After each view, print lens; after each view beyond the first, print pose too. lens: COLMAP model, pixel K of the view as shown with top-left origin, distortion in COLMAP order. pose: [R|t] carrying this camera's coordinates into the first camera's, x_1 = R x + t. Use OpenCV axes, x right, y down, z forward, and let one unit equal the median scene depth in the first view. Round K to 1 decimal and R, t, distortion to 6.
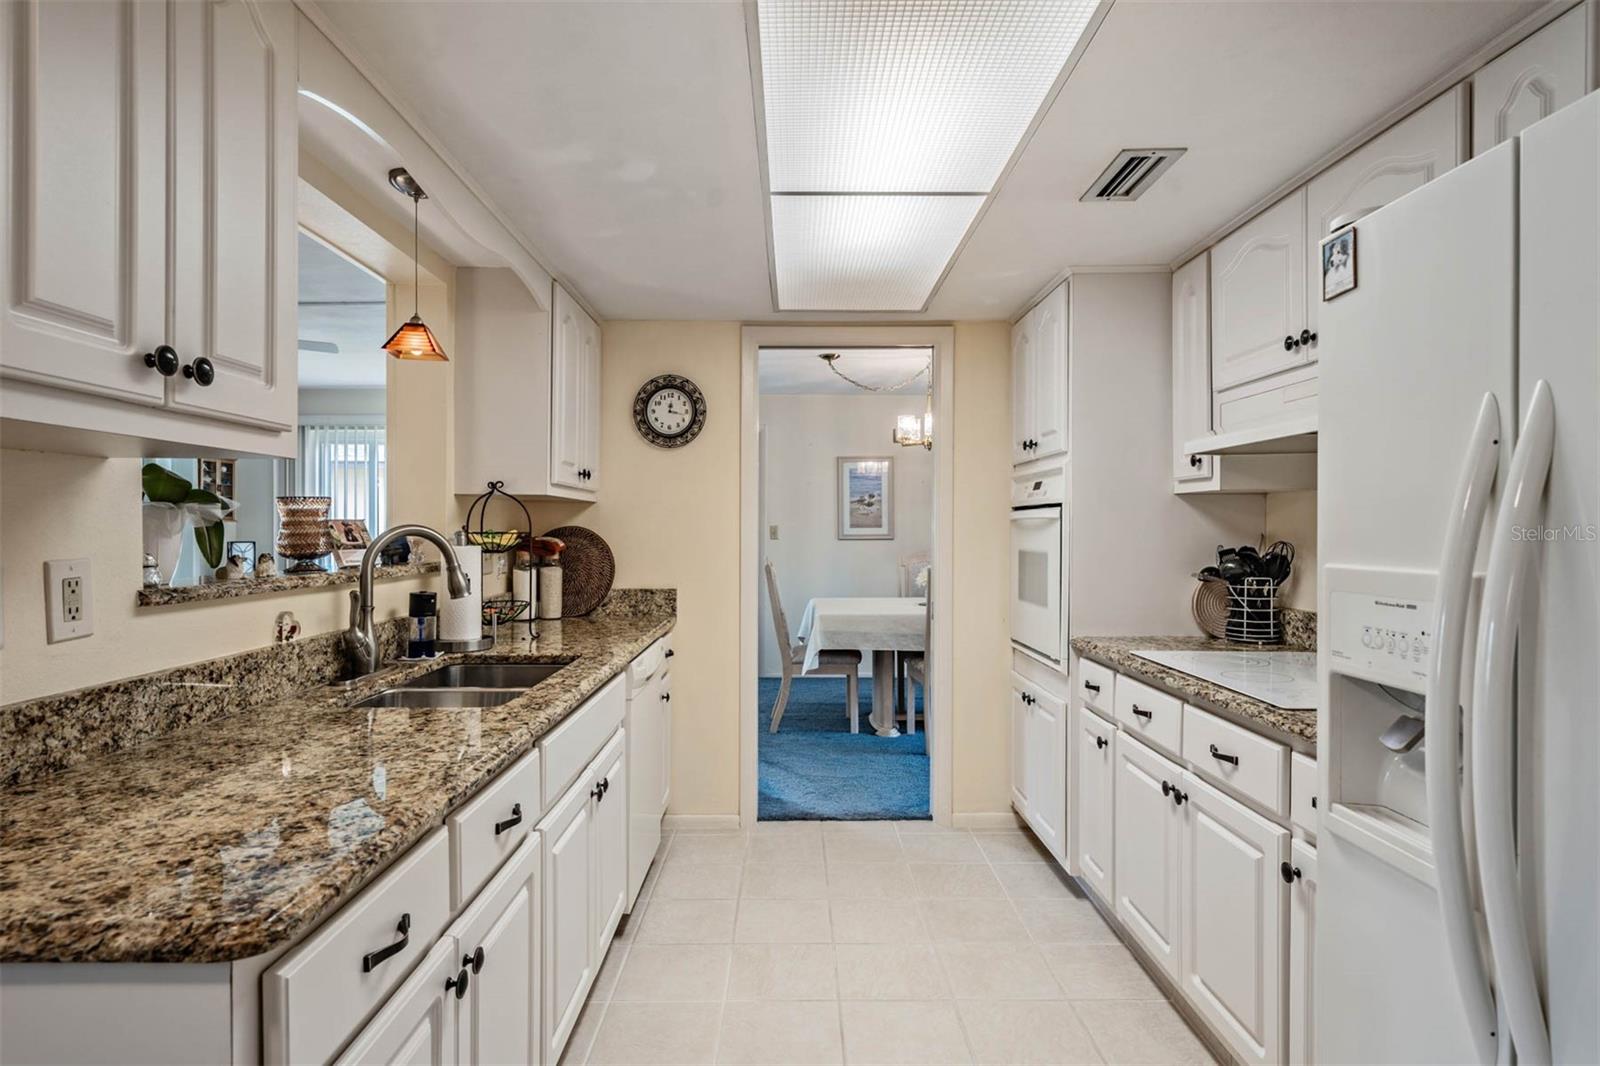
lens RADIAL K [[838.4, 0, 795.8], [0, 838.4, 532.1], [0, 0, 1]] dist [0.007509, -0.003802]
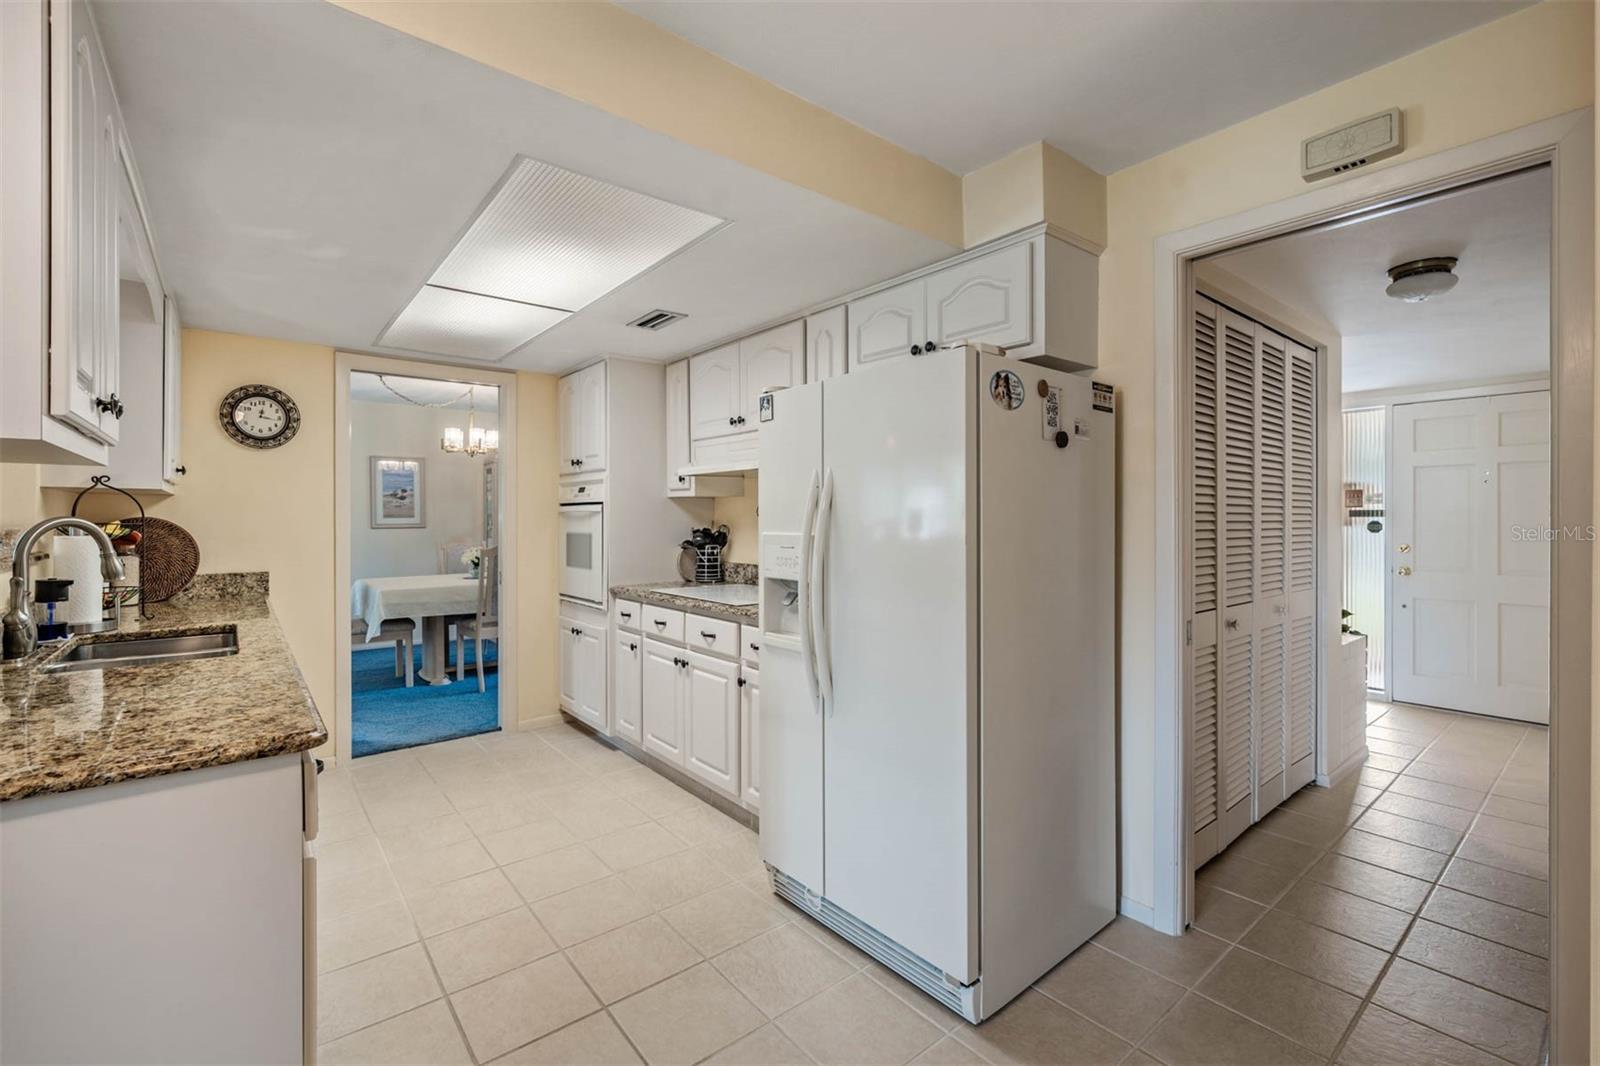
lens RADIAL K [[696.3, 0, 806.6], [0, 696.3, 533.4], [0, 0, 1]] dist [0.000237, 0.000137]
pose [[0.771187, -0.016952, 0.636383, -0.219939], [0.005503, 0.999786, 0.019963, 0.000430], [-0.636585, -0.011893, 0.771115, -0.250220]]
